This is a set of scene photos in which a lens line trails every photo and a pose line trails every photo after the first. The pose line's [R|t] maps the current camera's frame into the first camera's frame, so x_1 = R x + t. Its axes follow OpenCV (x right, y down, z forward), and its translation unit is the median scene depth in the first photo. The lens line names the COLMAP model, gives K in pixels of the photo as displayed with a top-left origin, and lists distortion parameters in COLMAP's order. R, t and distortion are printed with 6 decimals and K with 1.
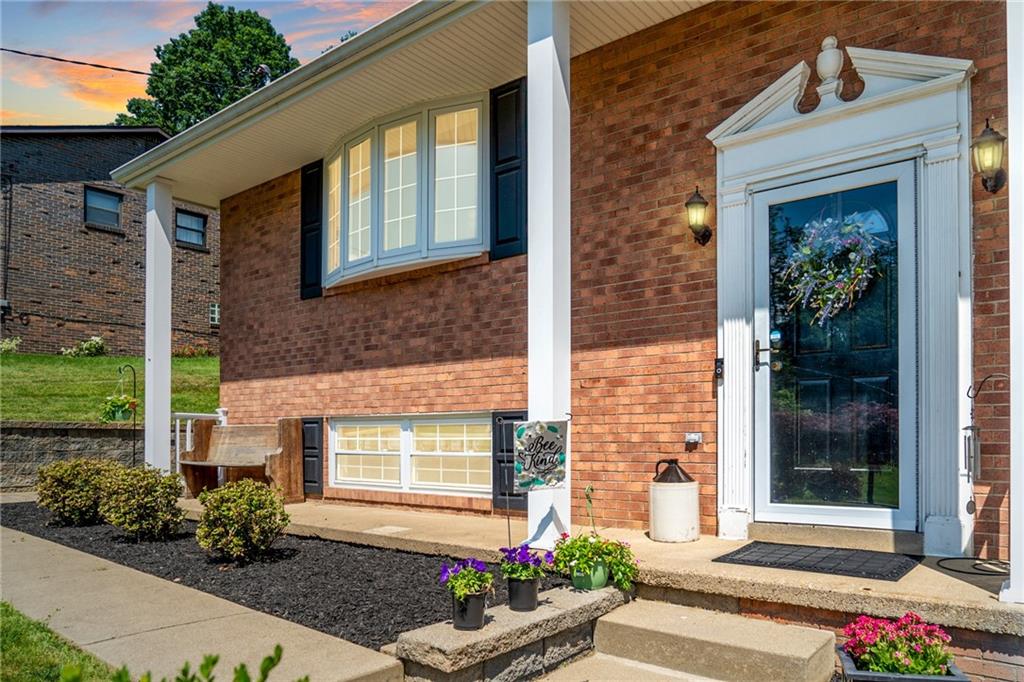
lens RADIAL K [[729.8, 0, 500.7], [0, 729.8, 432.7], [0, 0, 1]] dist [-0.014150, 0.004766]
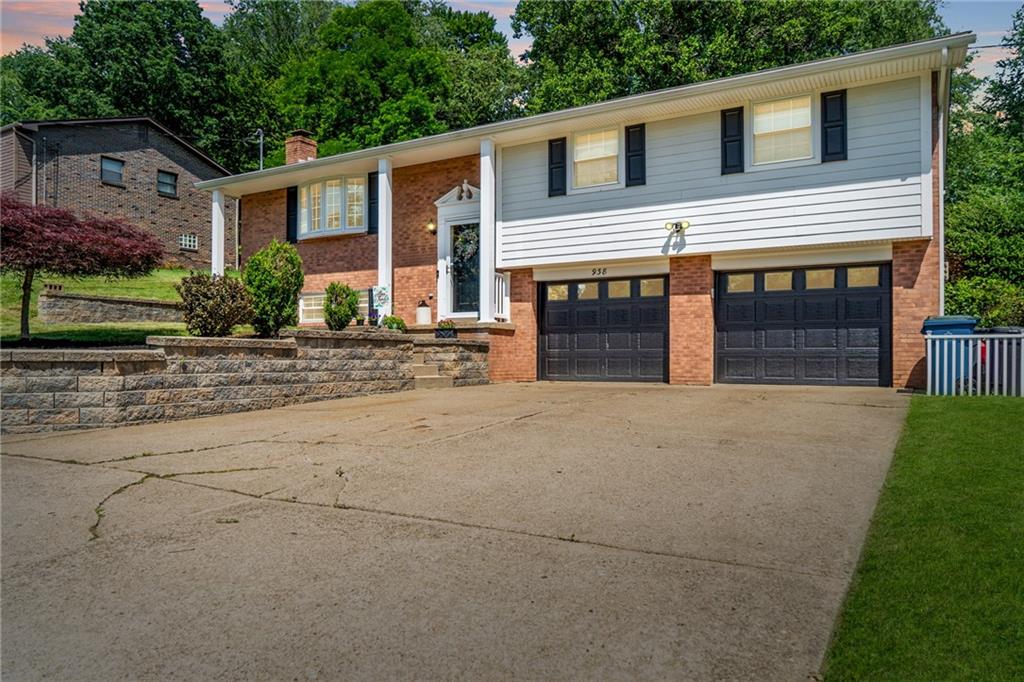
lens RADIAL K [[729.8, 0, 509.4], [0, 729.8, 340.0], [0, 0, 1]] dist [-0.014150, 0.004766]
pose [[0.986461, 0.003936, 0.163952, 0.062494], [-0.000419, 0.999769, -0.021480, 0.221198], [-0.163998, 0.021120, 0.986234, -1.792827]]
